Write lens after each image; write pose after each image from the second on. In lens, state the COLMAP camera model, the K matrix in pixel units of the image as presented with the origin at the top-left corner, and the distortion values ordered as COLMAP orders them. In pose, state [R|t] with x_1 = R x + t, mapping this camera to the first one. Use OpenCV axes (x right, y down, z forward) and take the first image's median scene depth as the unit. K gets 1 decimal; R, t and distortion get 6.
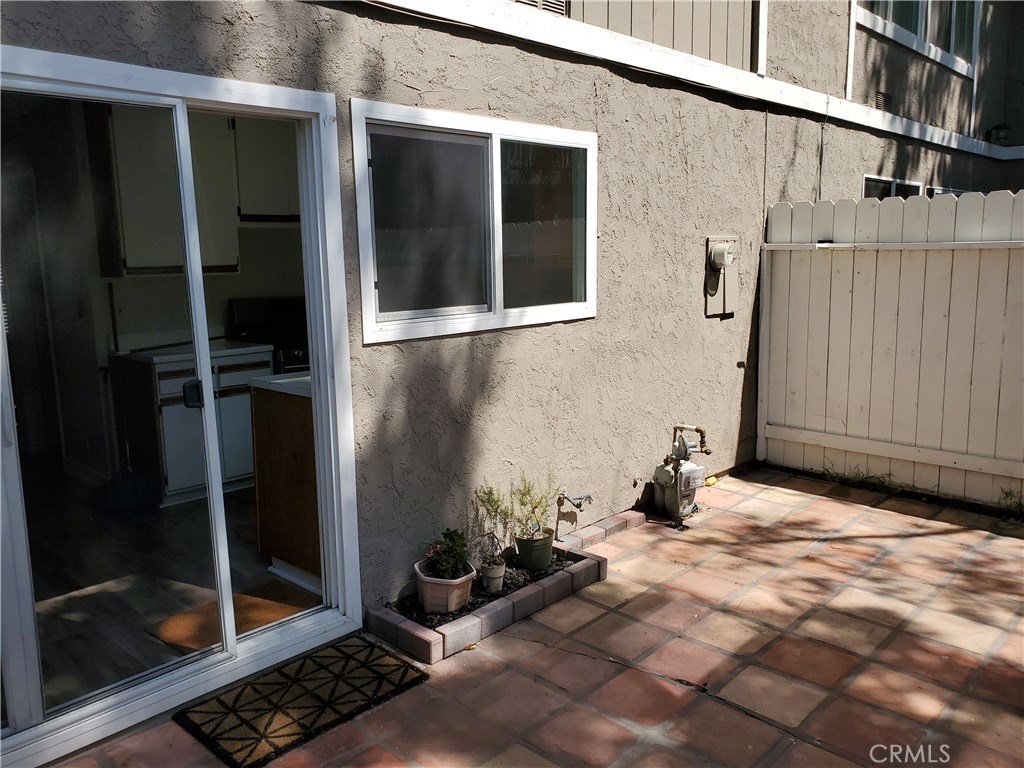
lens RADIAL K [[790.9, 0, 512.0], [0, 790.9, 384.0], [0, 0, 1]] dist [0.021363, 0.005412]
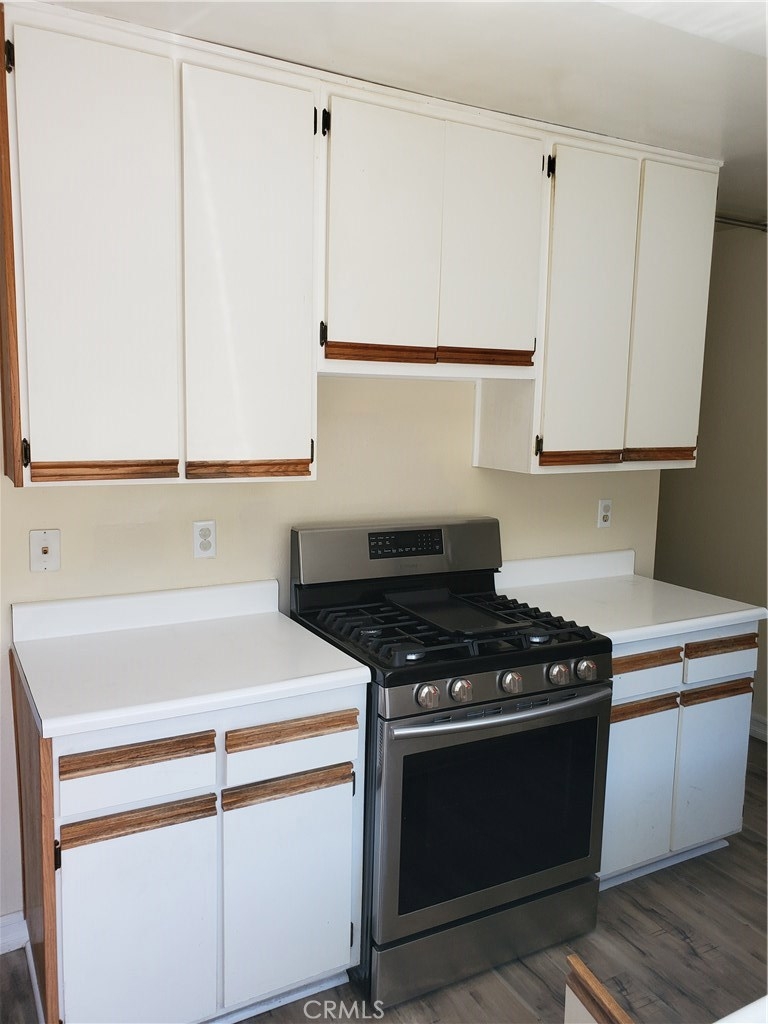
lens RADIAL K [[790.9, 0, 384.0], [0, 790.9, 512.0], [0, 0, 1]] dist [0.021363, 0.005412]
pose [[0.949802, 0.071791, -0.304504, -0.178125], [-0.084494, 0.996010, -0.028728, -0.113829], [0.301226, 0.053015, 0.952078, 0.613868]]
